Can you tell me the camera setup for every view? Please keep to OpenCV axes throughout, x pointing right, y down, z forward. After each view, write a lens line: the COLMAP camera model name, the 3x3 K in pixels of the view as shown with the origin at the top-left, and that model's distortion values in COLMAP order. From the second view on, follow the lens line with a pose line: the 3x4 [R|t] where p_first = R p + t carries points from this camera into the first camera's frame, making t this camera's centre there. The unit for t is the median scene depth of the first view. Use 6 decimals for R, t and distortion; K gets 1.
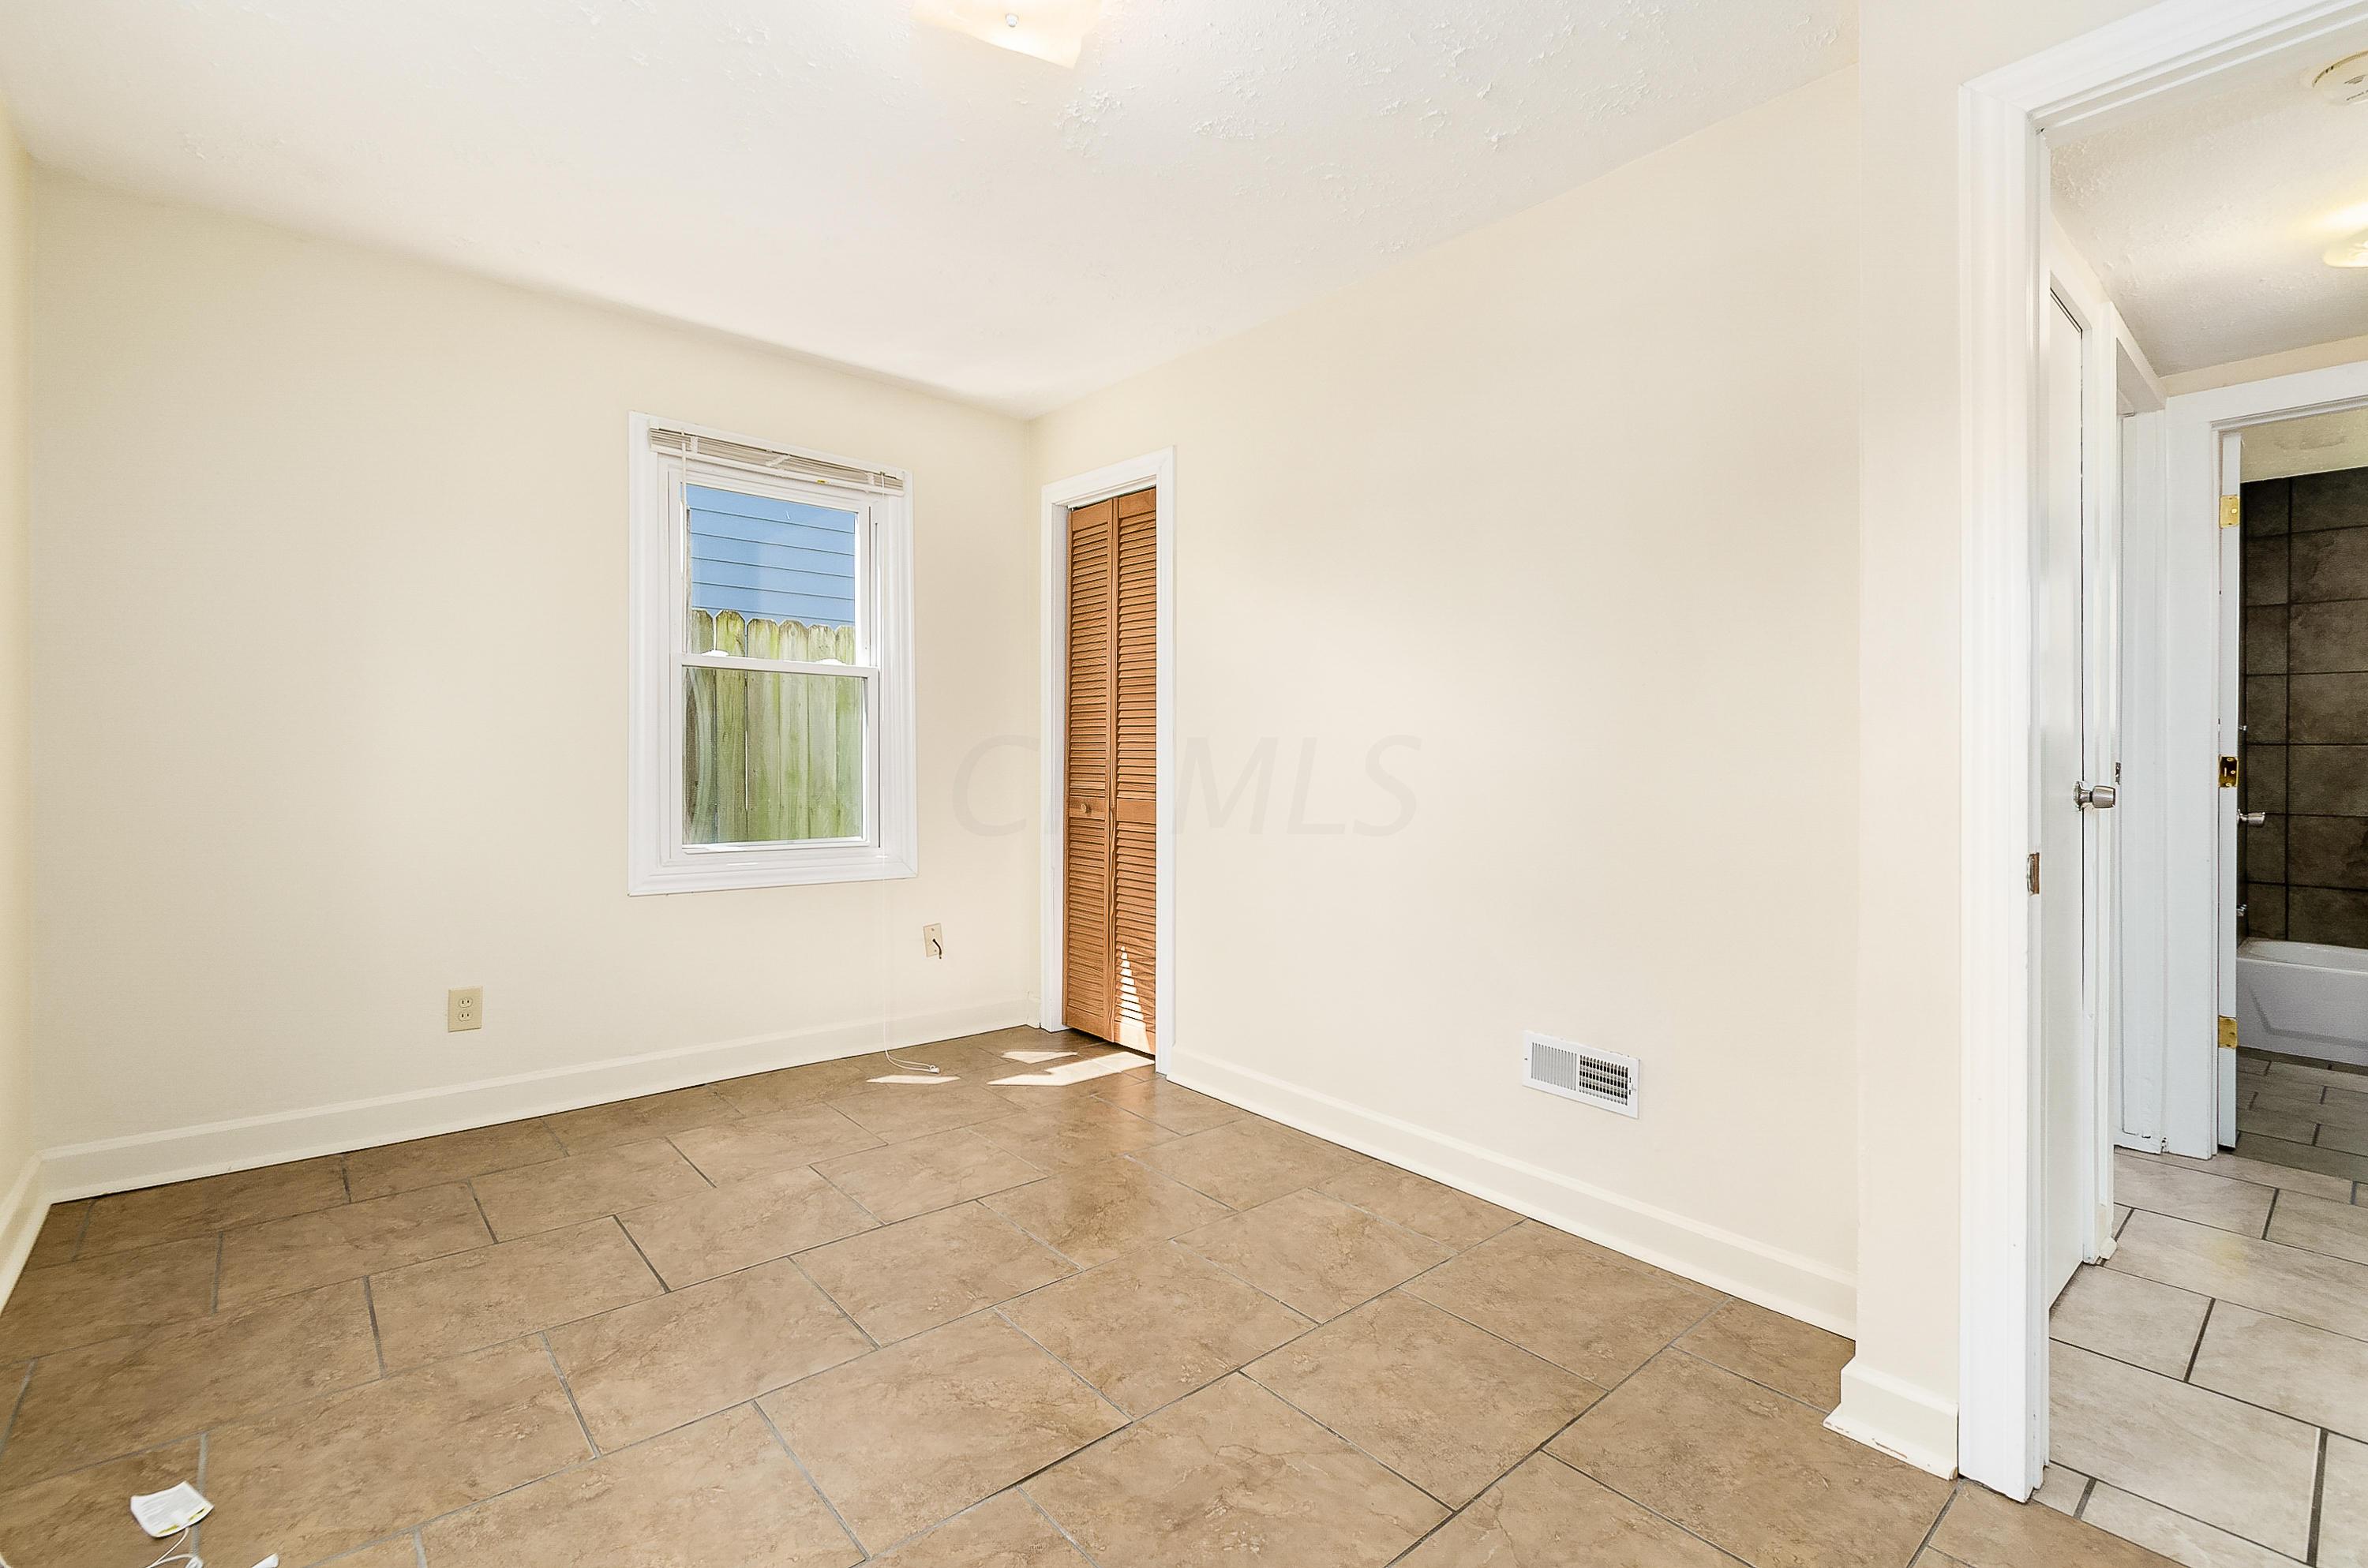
lens RADIAL K [[1054.4, 0, 1168.5], [0, 1054.4, 767.1], [0, 0, 1]] dist [0.005219, -0.002326]
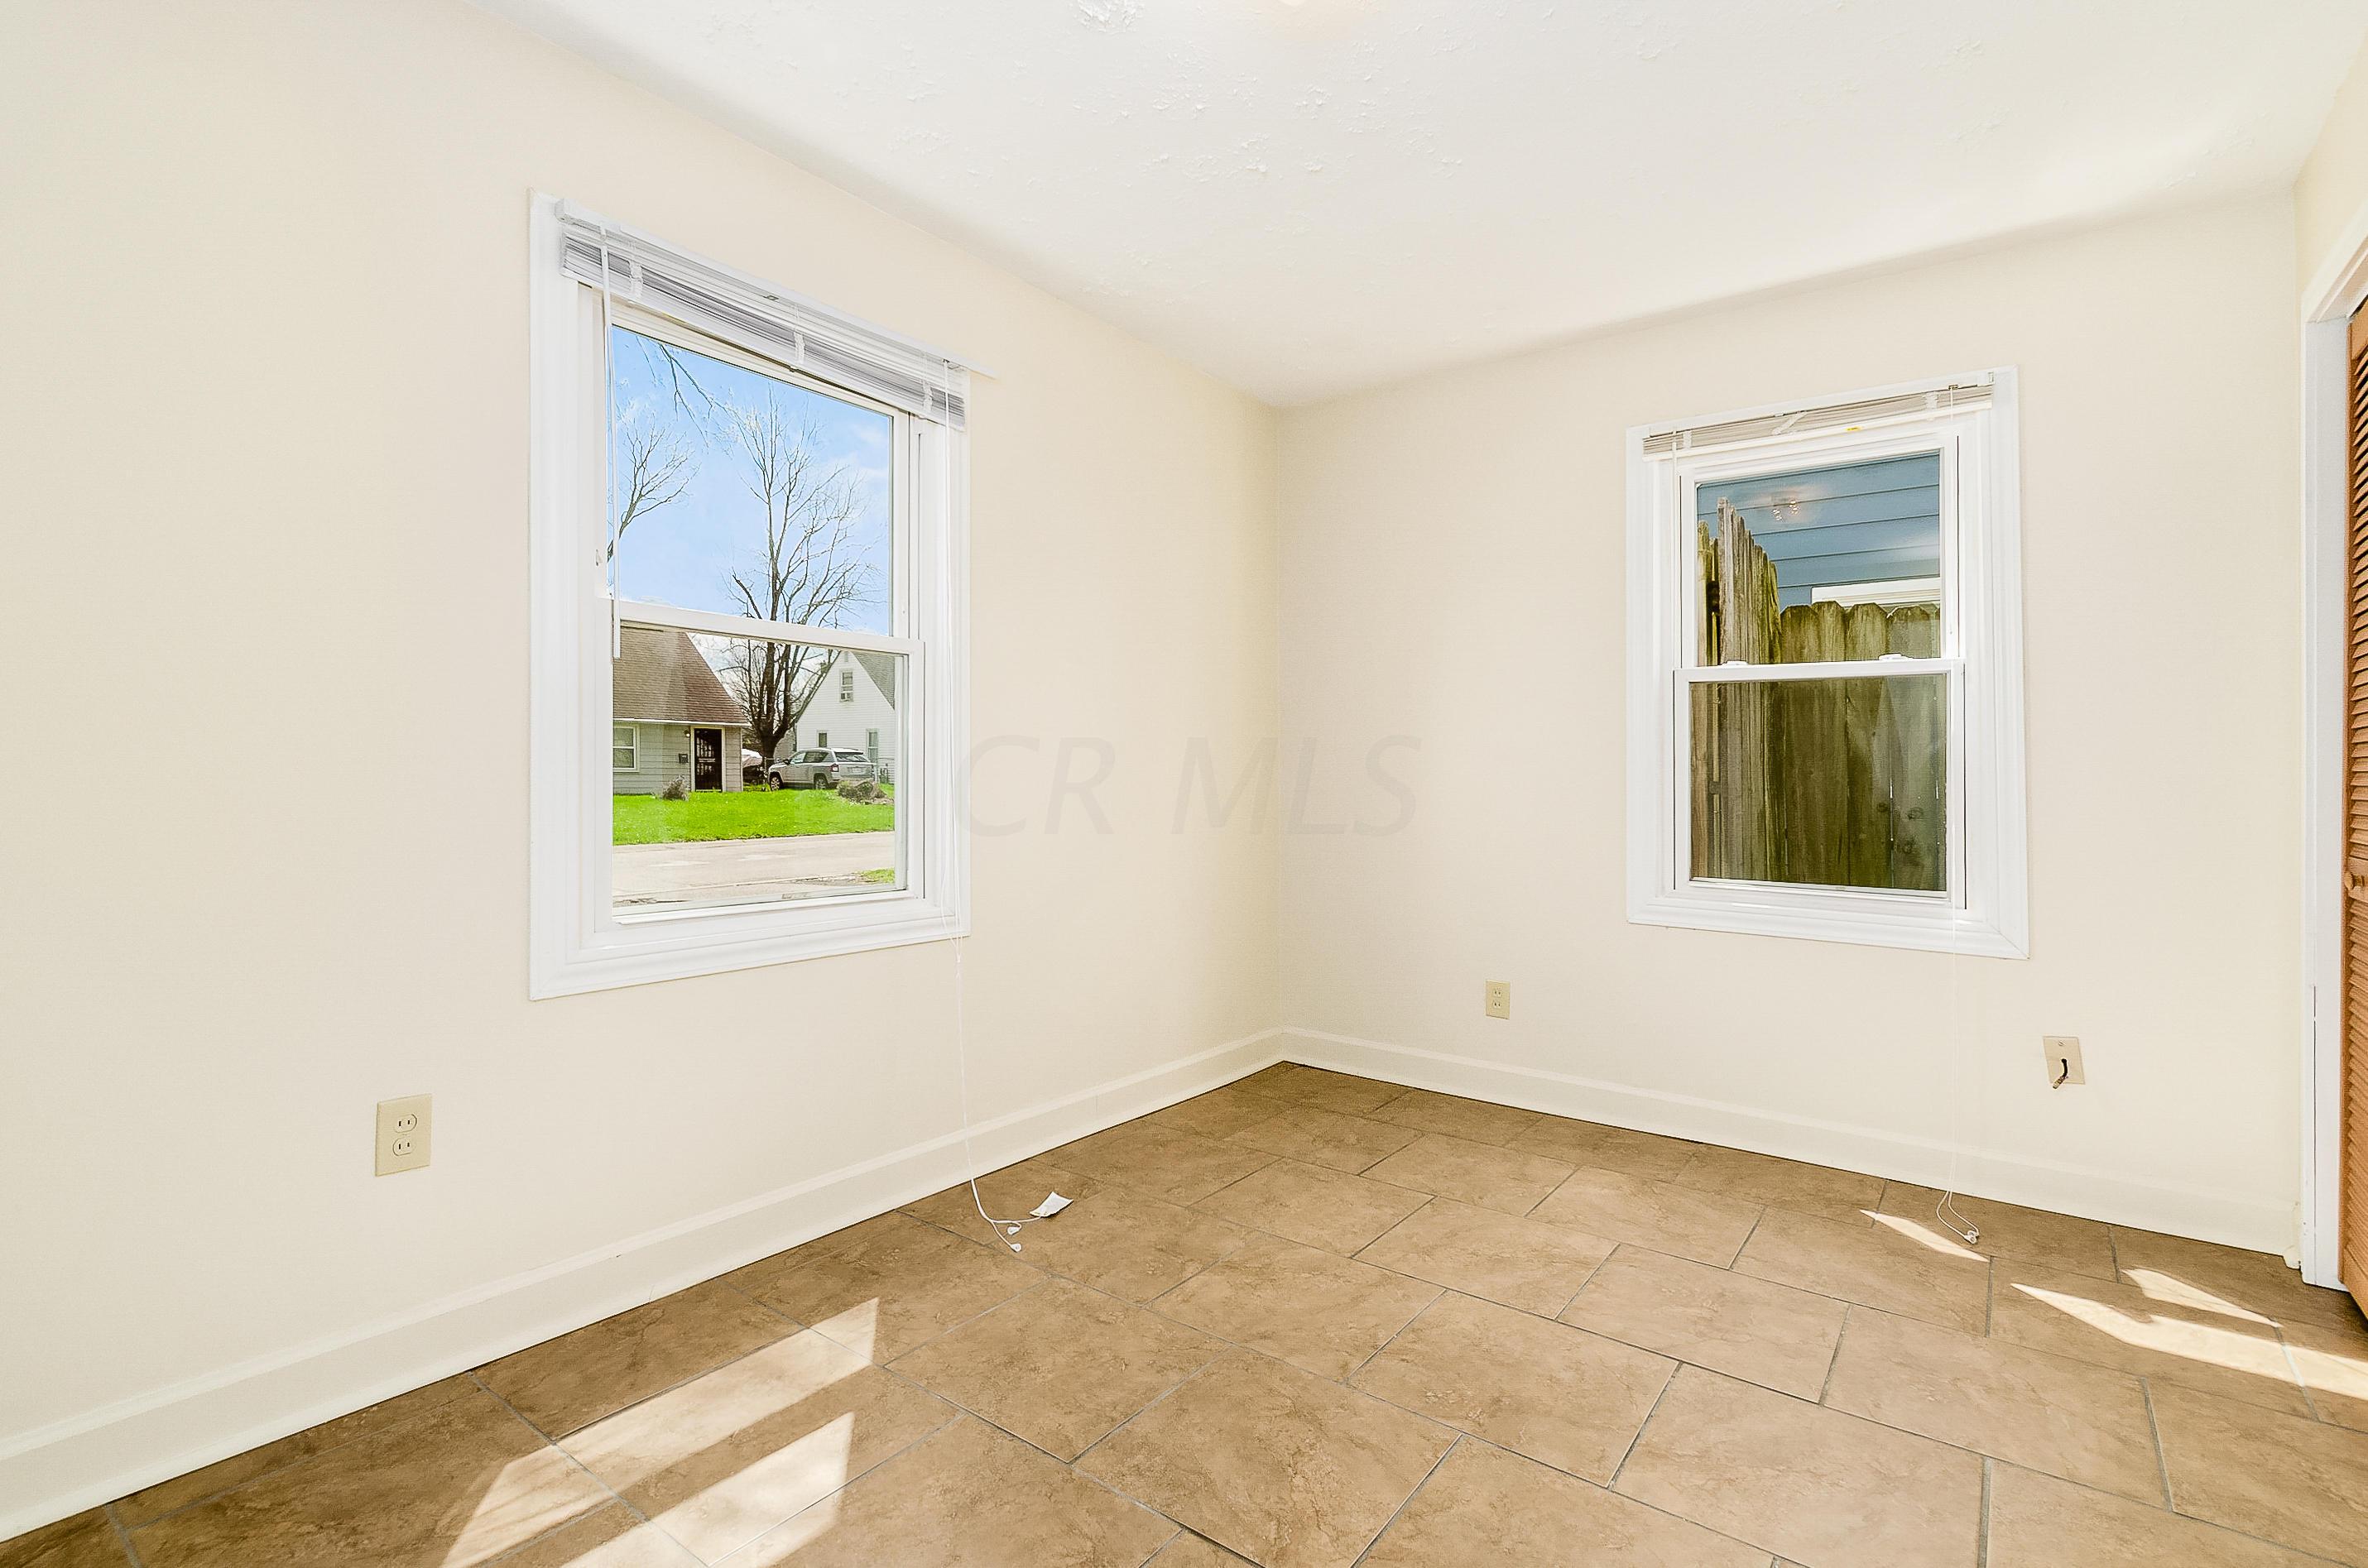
lens RADIAL K [[1054.4, 0, 1129.5], [0, 1054.4, 803.4], [0, 0, 1]] dist [0.005219, -0.002326]
pose [[0.213094, 0.017957, -0.976867, 0.410079], [-0.016483, 0.999755, 0.014782, 0.004957], [0.976893, 0.012951, 0.213338, 0.394606]]
